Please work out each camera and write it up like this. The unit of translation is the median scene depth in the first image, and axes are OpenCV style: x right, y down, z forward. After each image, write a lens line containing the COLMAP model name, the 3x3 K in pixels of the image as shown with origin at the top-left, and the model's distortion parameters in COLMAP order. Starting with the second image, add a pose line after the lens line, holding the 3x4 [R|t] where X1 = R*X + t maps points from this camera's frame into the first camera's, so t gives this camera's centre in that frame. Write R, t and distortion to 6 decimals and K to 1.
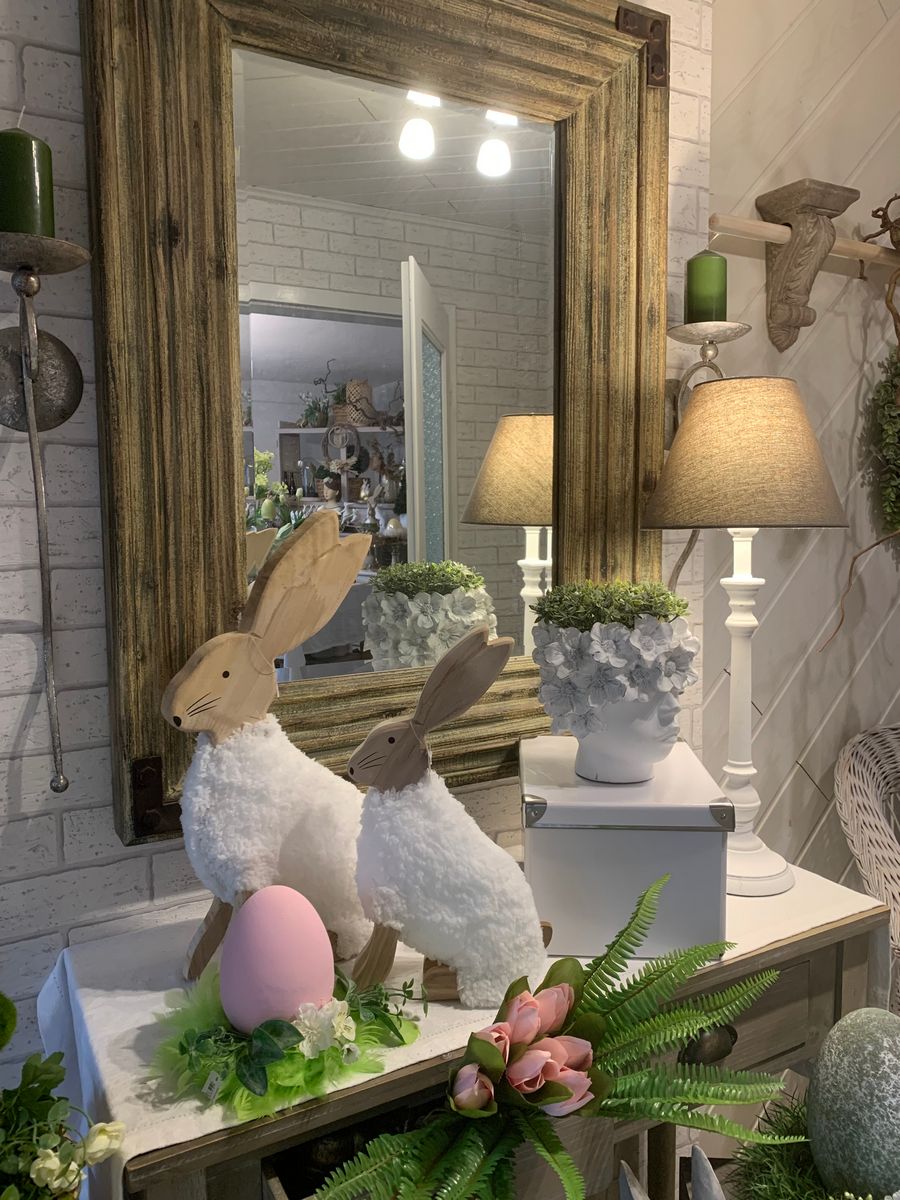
lens RADIAL K [[917.7, 0, 433.3], [0, 917.7, 597.5], [0, 0, 1]] dist [0.056223, -0.062359]
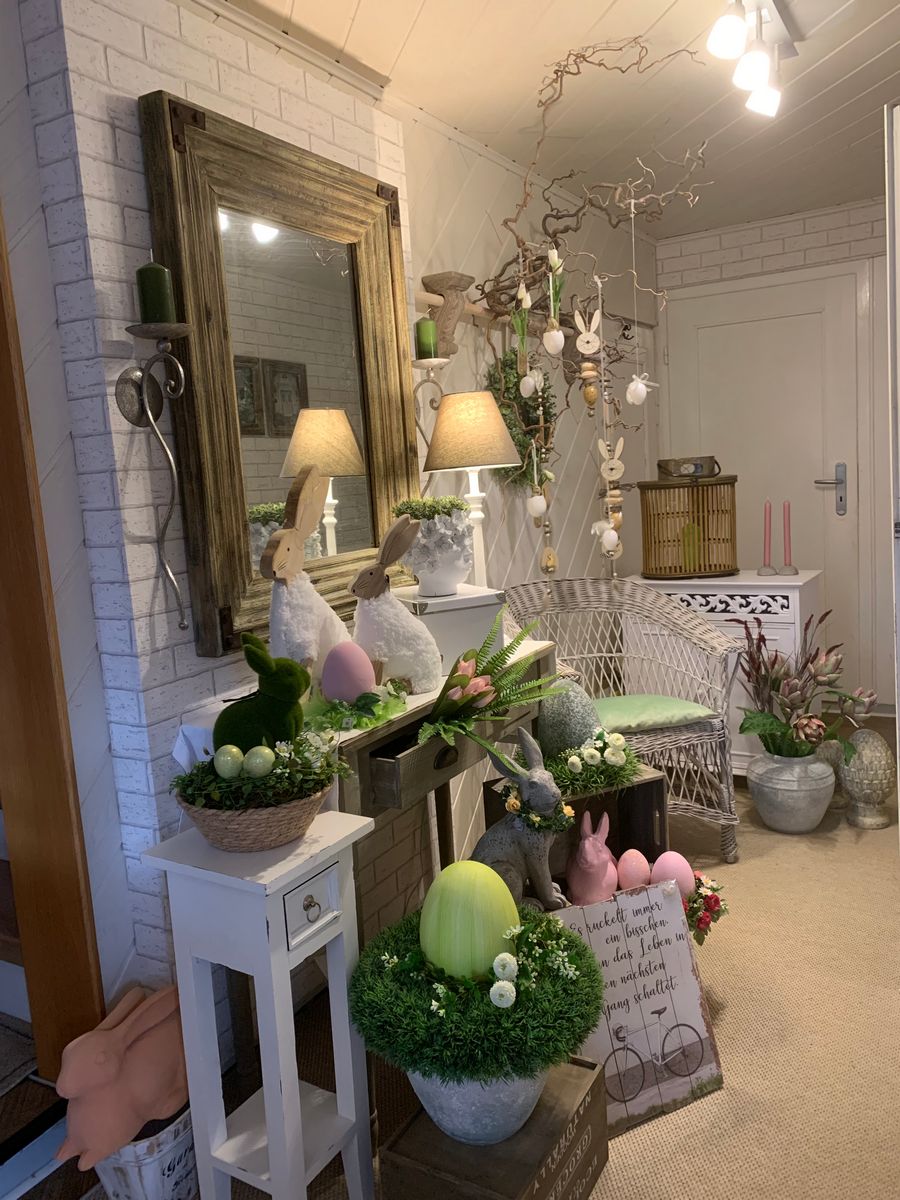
lens RADIAL K [[907.0, 0, 453.8], [0, 907.0, 592.6], [0, 0, 1]] dist [0.126400, -0.250466]
pose [[0.863872, -0.115211, 0.490358, -0.636313], [0.106545, 0.993259, 0.045667, 0.089253], [-0.492314, 0.012795, 0.870324, -0.618435]]
